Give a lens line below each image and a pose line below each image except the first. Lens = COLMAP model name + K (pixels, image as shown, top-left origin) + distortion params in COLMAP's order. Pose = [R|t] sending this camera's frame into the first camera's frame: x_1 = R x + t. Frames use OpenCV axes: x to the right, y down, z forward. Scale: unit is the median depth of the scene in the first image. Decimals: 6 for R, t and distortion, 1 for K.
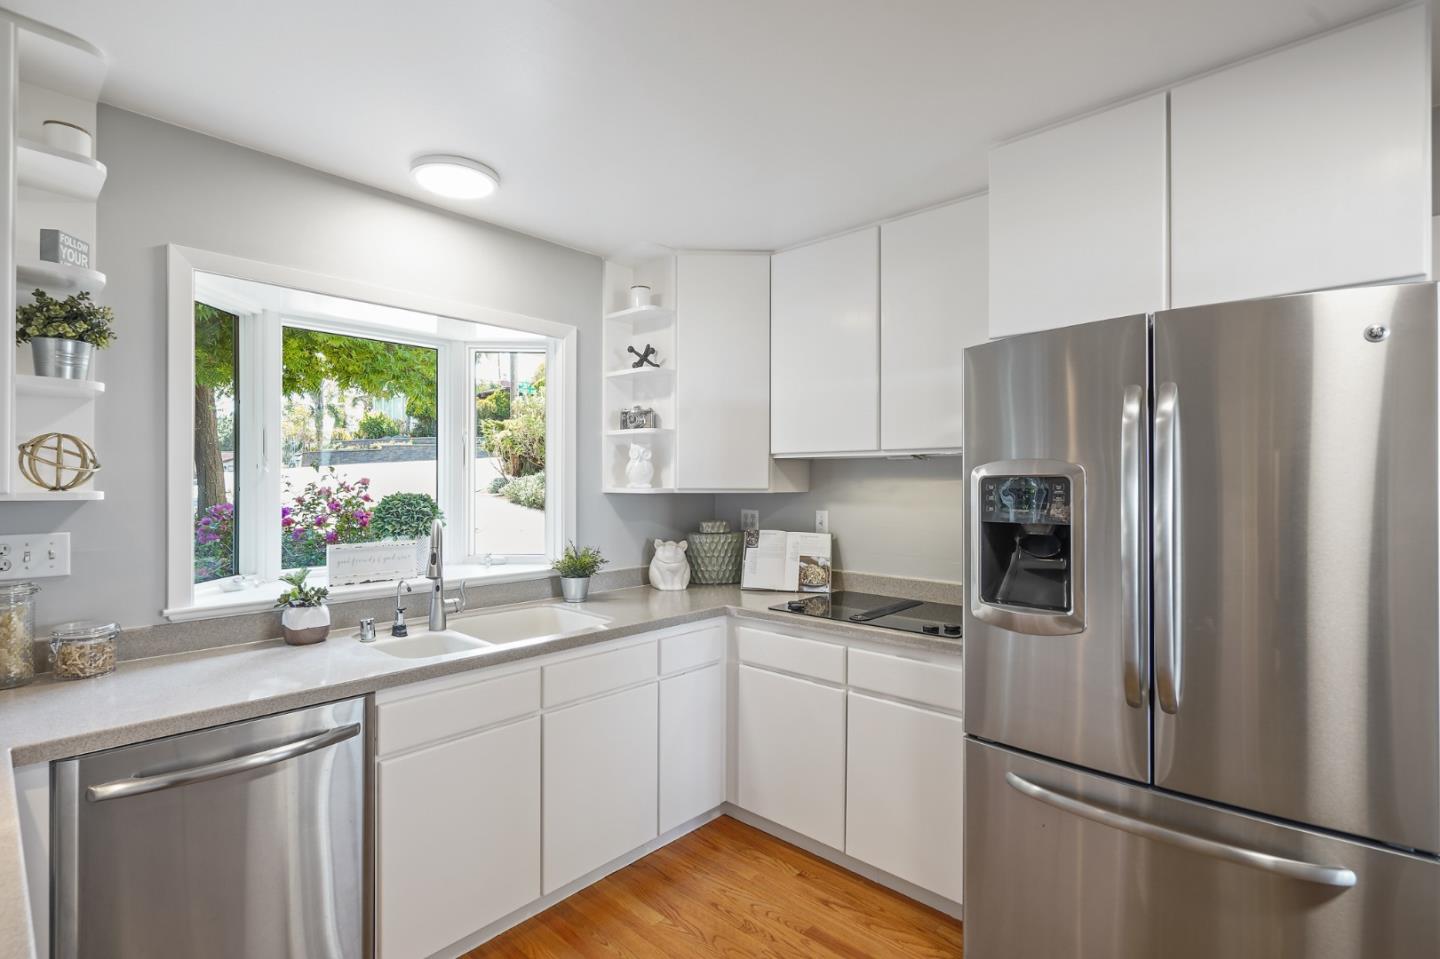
lens RADIAL K [[691.7, 0, 715.0], [0, 691.7, 478.4], [0, 0, 1]] dist [0.002581, 0.001643]
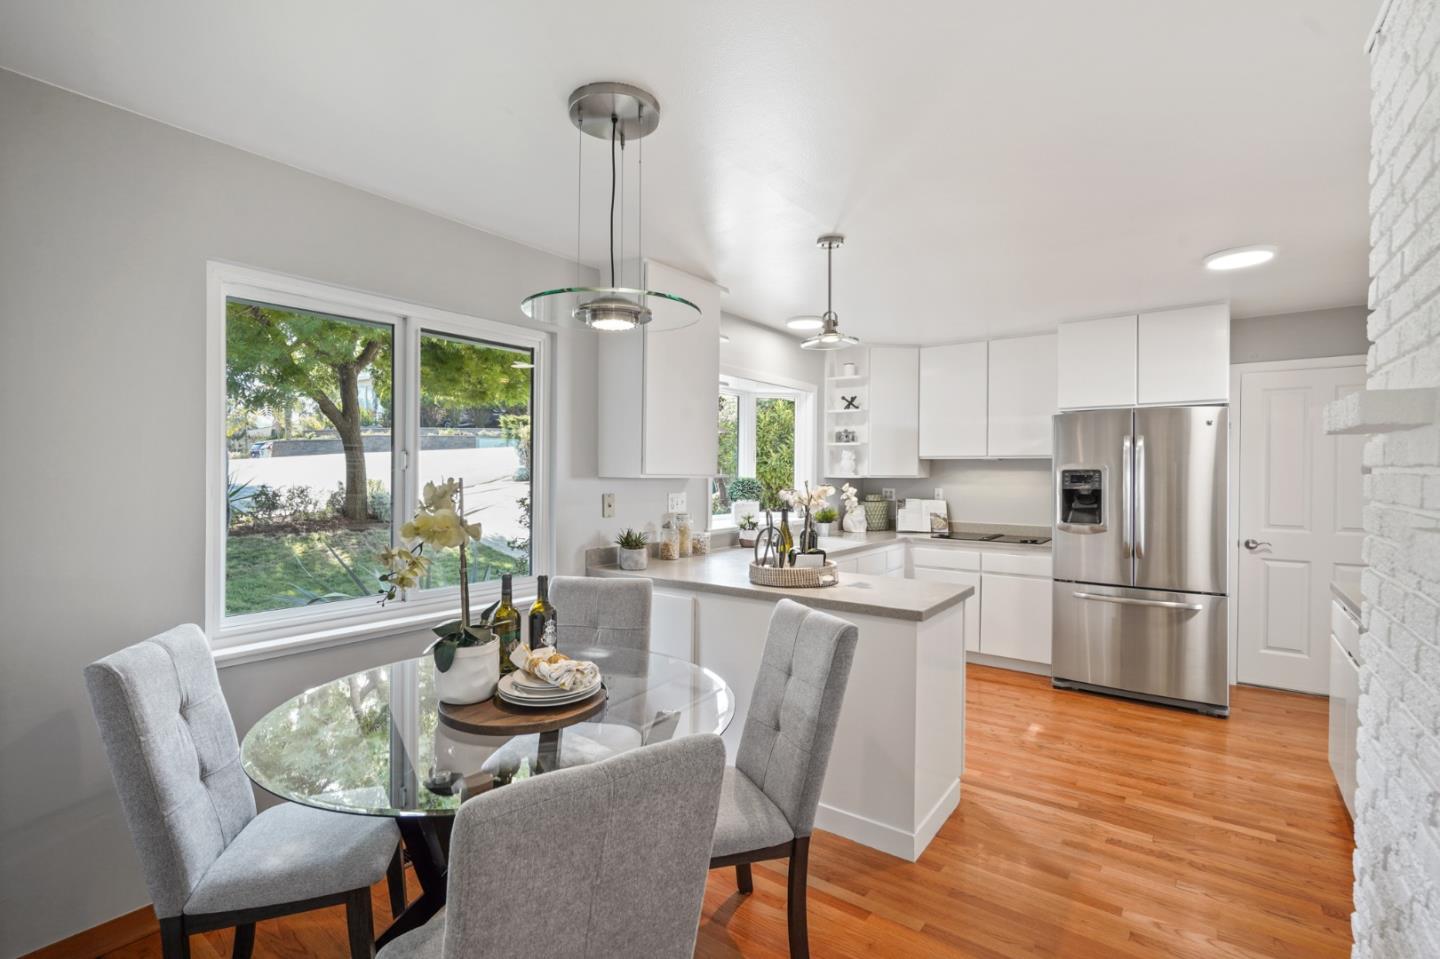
lens RADIAL K [[691.7, 0, 715.6], [0, 691.7, 474.5], [0, 0, 1]] dist [0.002581, 0.001643]
pose [[0.993373, 0.005244, 0.114819, -0.661468], [-0.006060, 0.999959, 0.006758, 0.002594], [-0.114779, -0.007409, 0.993363, -0.757971]]
